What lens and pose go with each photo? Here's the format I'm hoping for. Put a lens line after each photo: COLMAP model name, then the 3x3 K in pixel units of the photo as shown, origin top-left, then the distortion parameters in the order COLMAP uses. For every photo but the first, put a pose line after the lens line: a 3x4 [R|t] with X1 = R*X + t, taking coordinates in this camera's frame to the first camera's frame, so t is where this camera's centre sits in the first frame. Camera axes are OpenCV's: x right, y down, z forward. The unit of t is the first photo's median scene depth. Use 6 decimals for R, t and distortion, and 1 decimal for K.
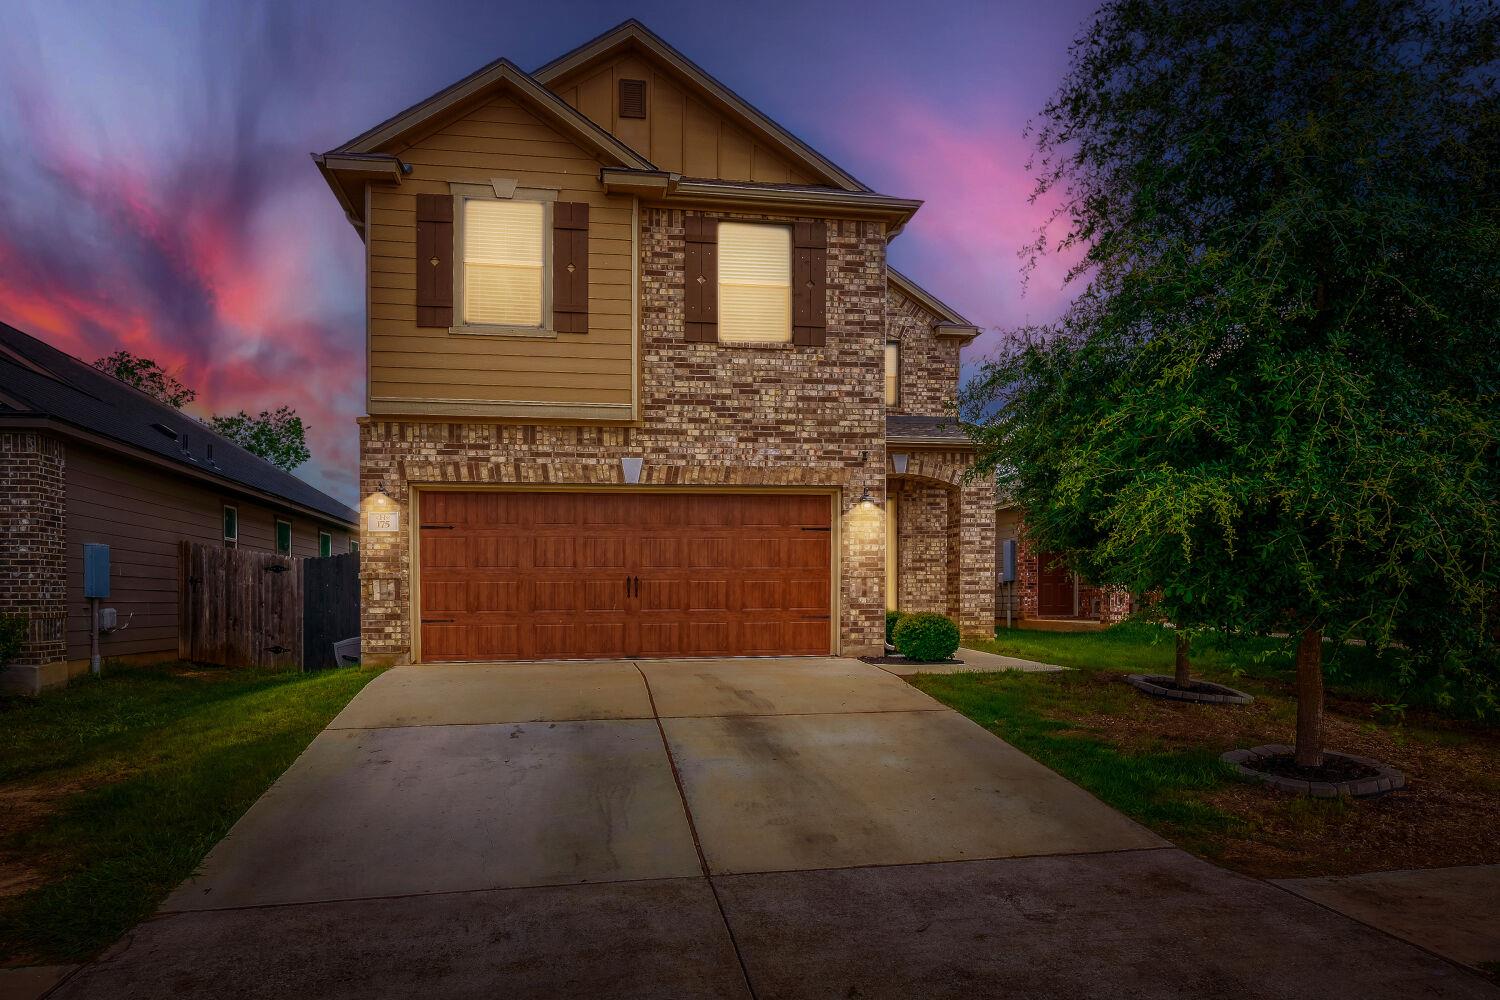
lens RADIAL K [[907.9, 0, 731.9], [0, 907.9, 566.4], [0, 0, 1]] dist [0.000447, -0.000464]
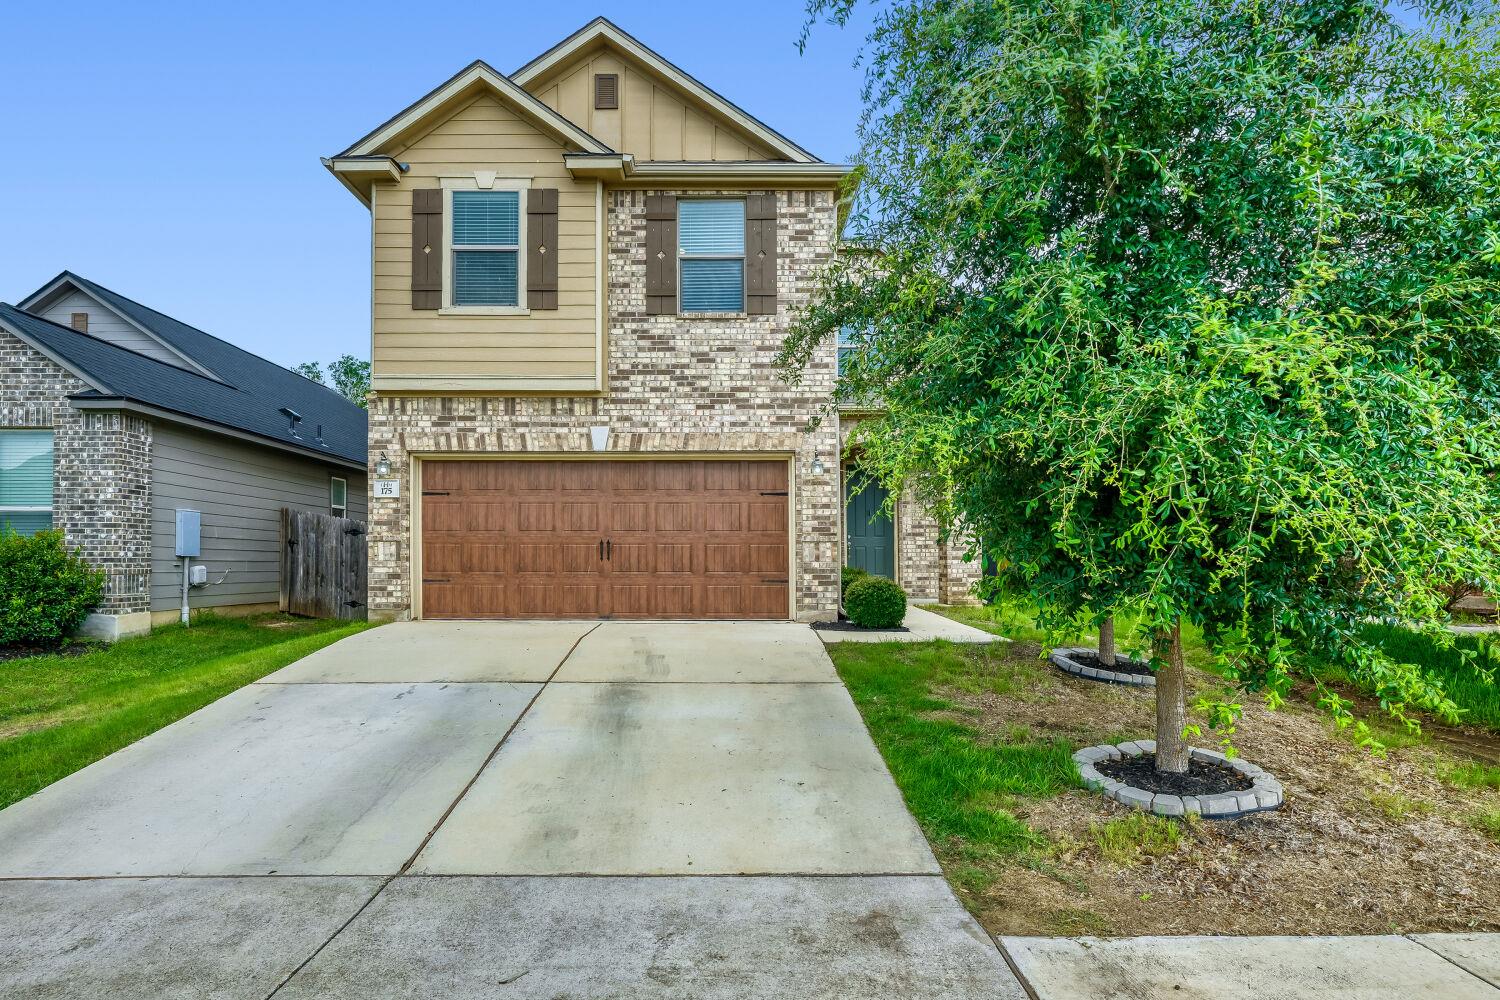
lens RADIAL K [[800.5, 0, 751.1], [0, 800.5, 497.5], [0, 0, 1]] dist [0.000698, -0.001361]
pose [[0.990895, -0.001904, -0.134625, 0.191775], [-0.004156, 0.998991, -0.044720, 0.002929], [0.134574, 0.044873, 0.989887, 0.117154]]
